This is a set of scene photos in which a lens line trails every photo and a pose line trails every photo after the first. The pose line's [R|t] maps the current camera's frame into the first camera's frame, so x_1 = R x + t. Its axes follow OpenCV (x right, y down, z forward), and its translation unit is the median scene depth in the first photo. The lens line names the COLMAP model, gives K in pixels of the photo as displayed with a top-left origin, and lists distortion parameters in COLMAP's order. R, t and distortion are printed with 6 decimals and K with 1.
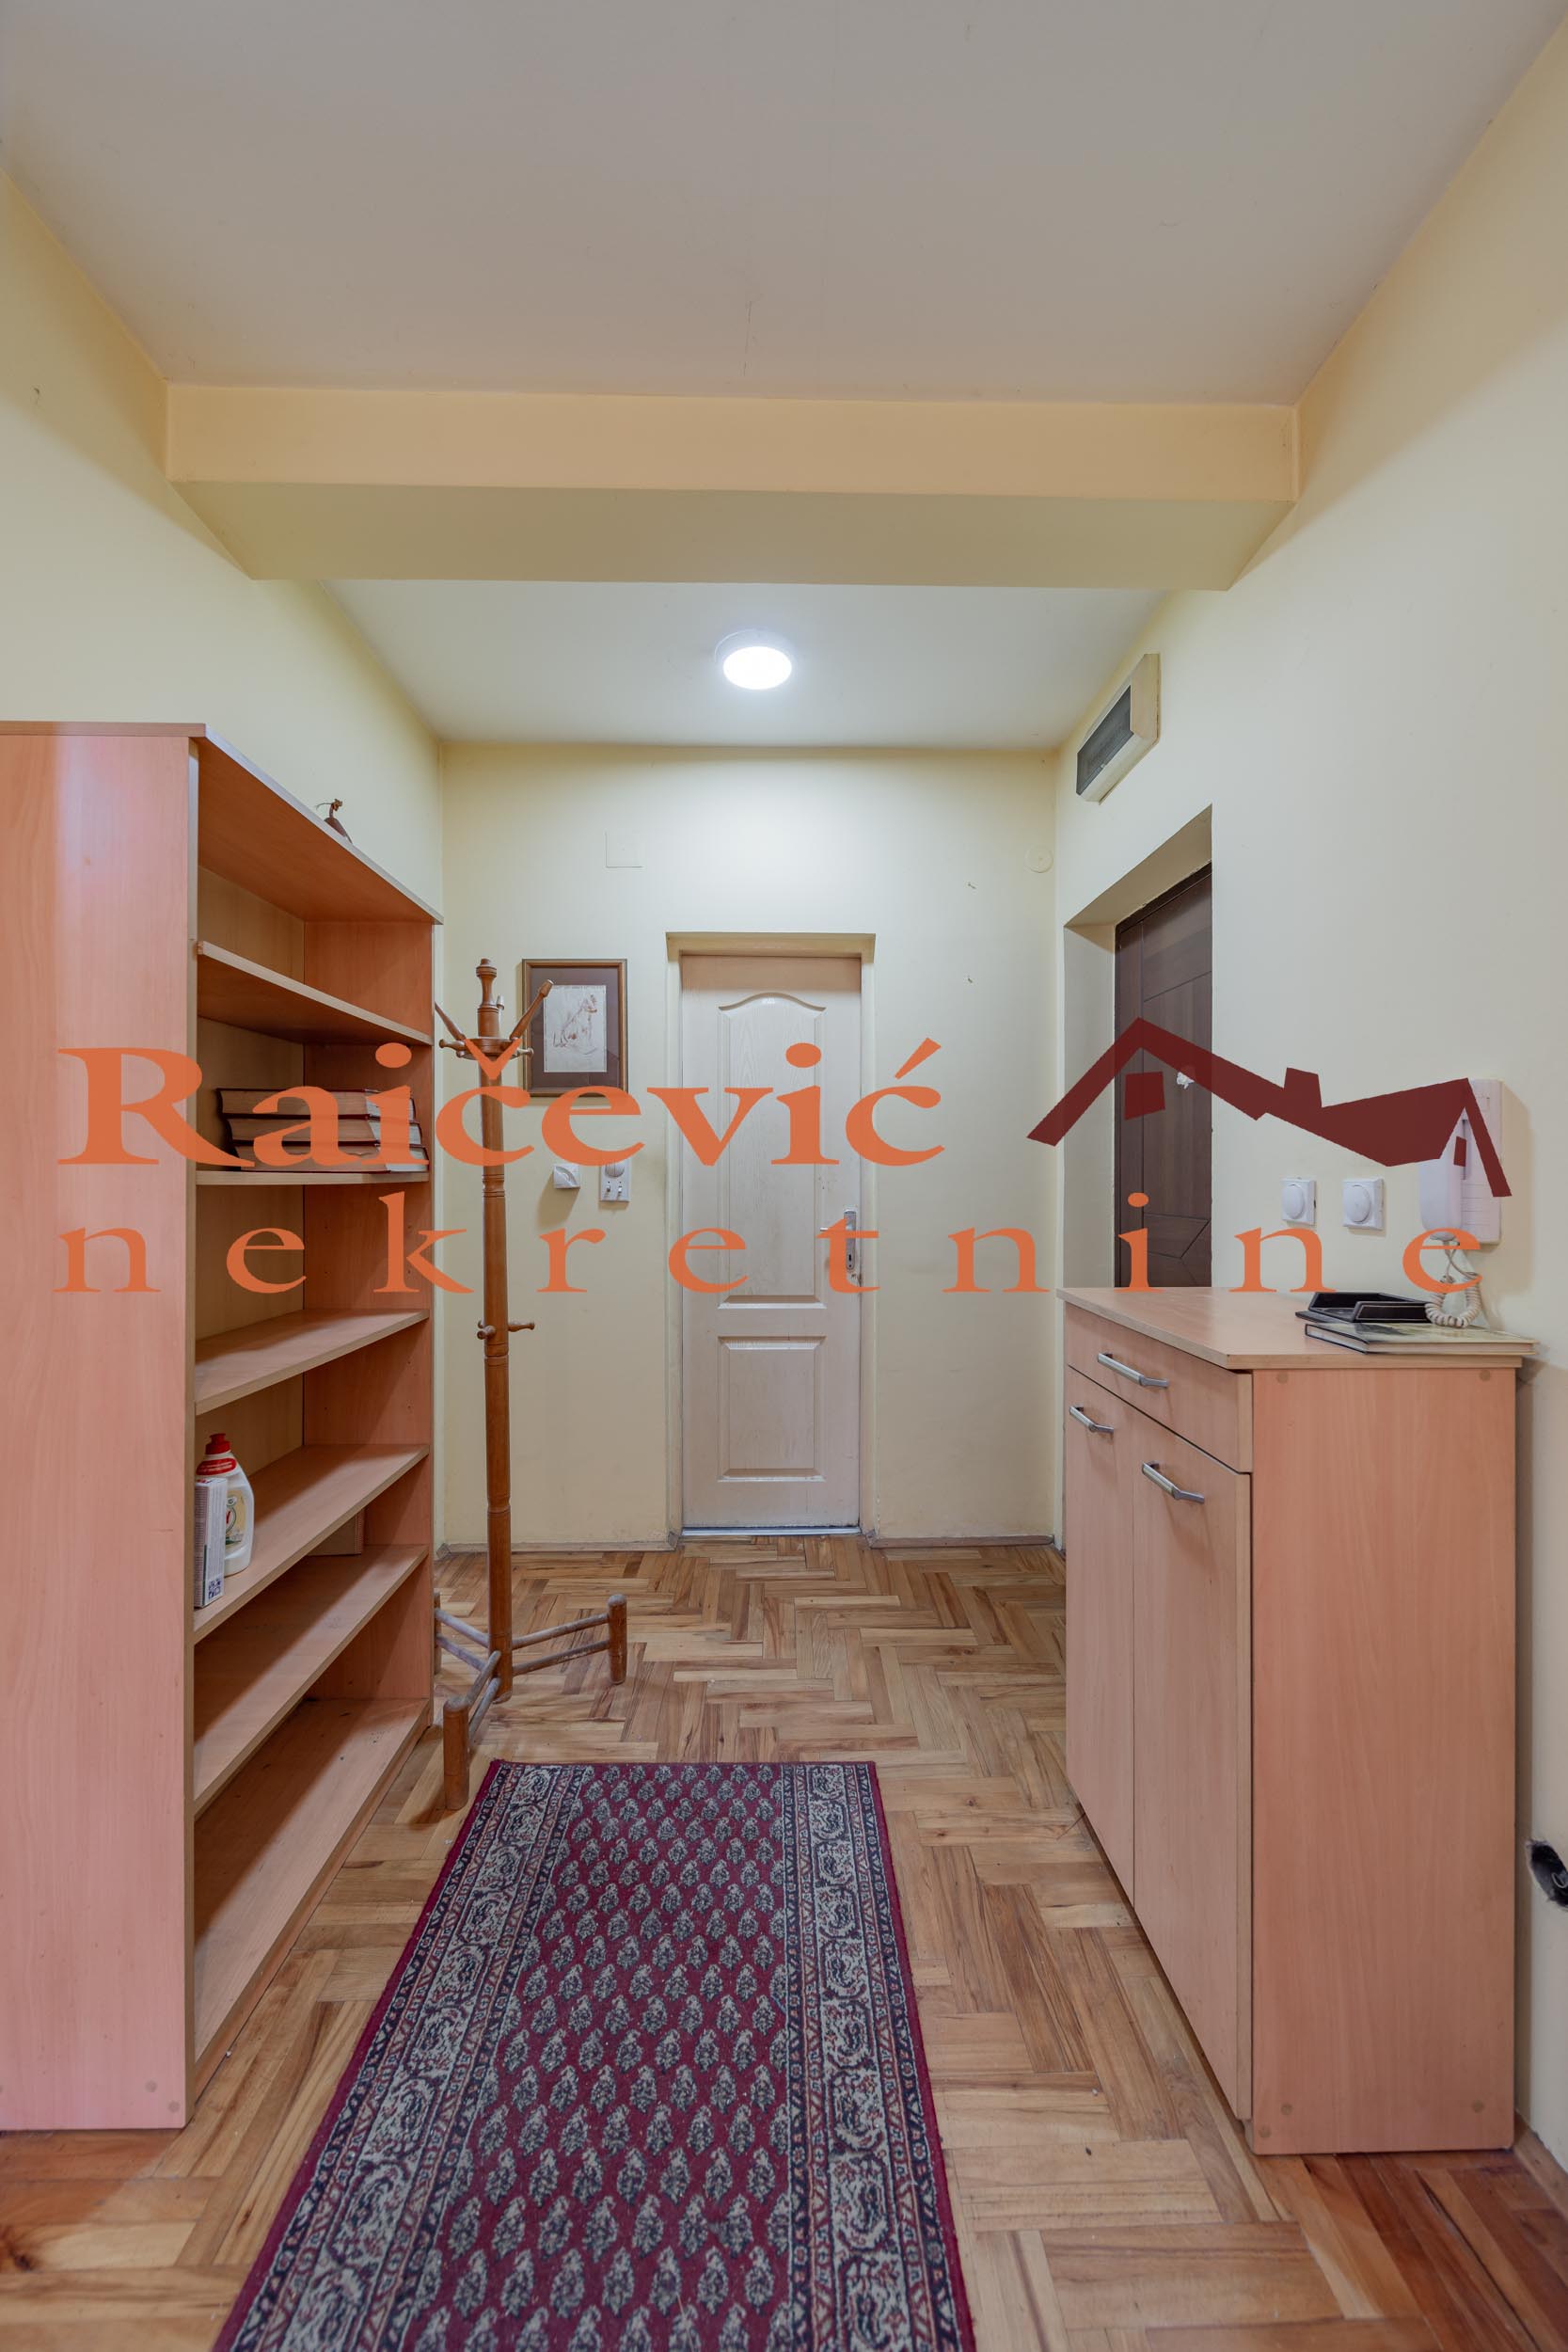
lens RADIAL K [[837.7, 0, 785.1], [0, 837.7, 1170.4], [0, 0, 1]] dist [-0.001806, -0.000219]
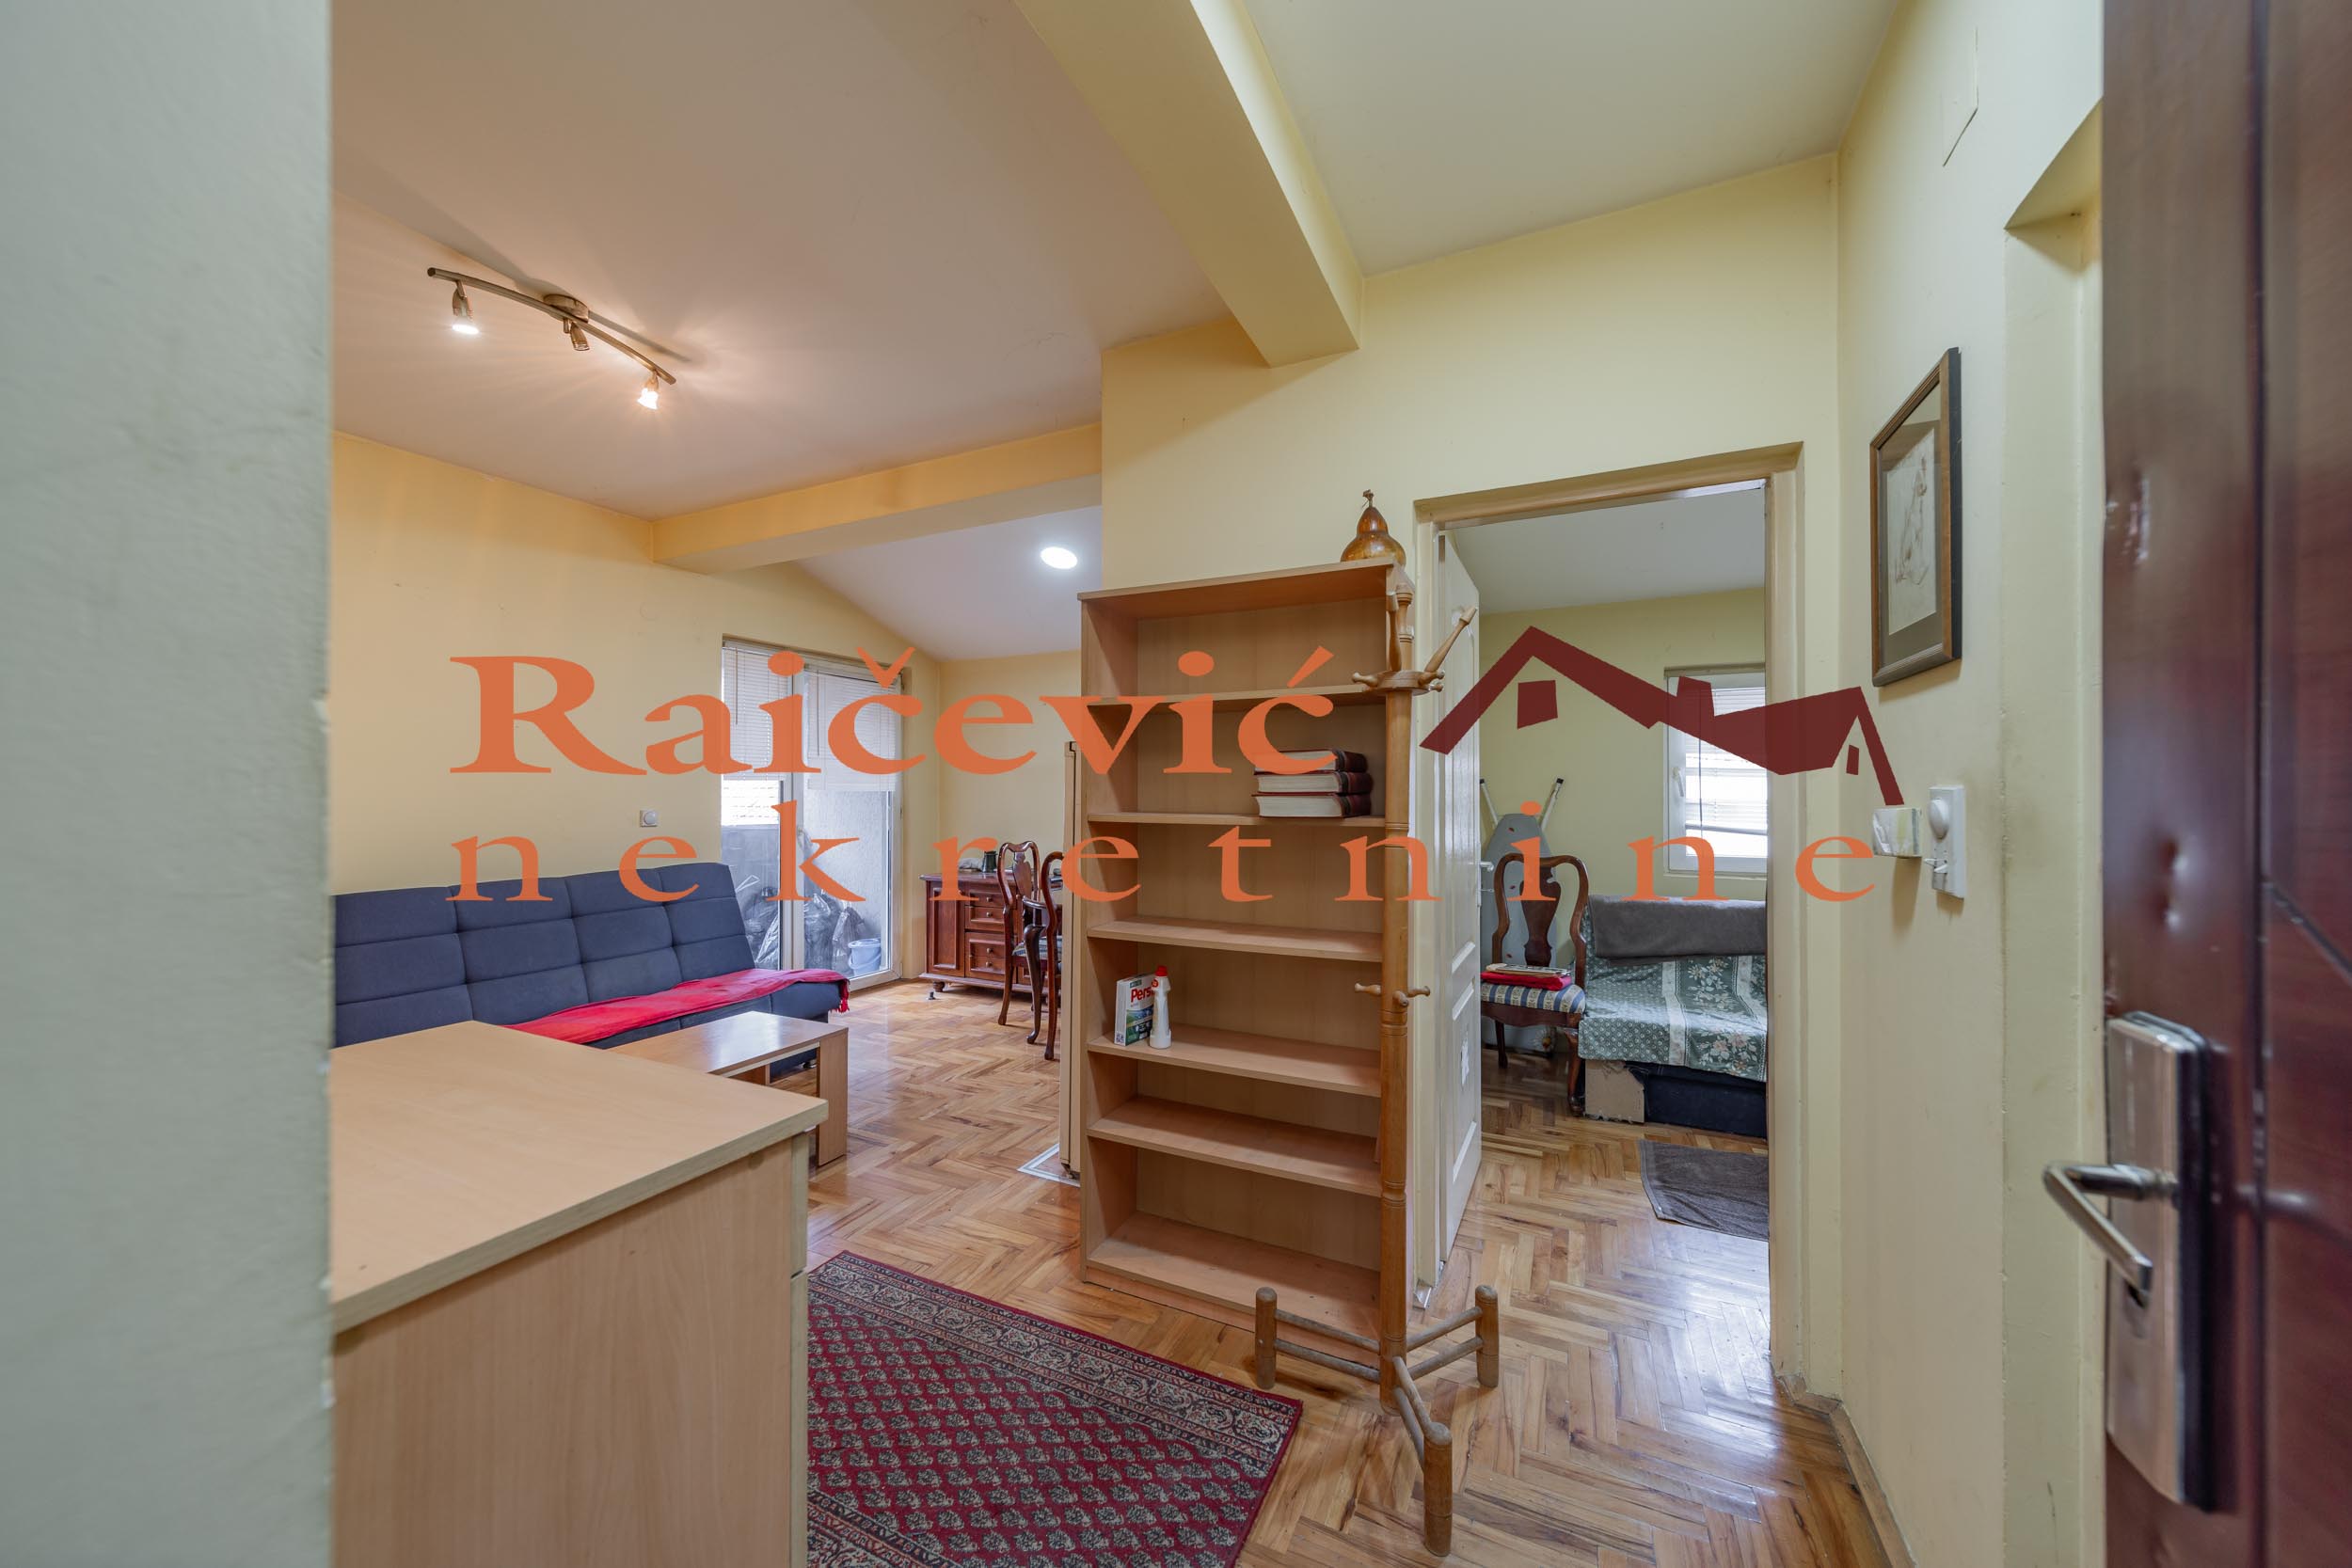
lens RADIAL K [[830.8, 0, 1168.2], [0, 830.8, 796.2], [0, 0, 1]] dist [0.001371, -0.000386]
pose [[-0.457350, -0.000749, -0.889287, 0.726256], [0.000107, 1.000000, -0.000898, -0.029483], [0.889287, -0.000506, -0.457349, 1.547644]]
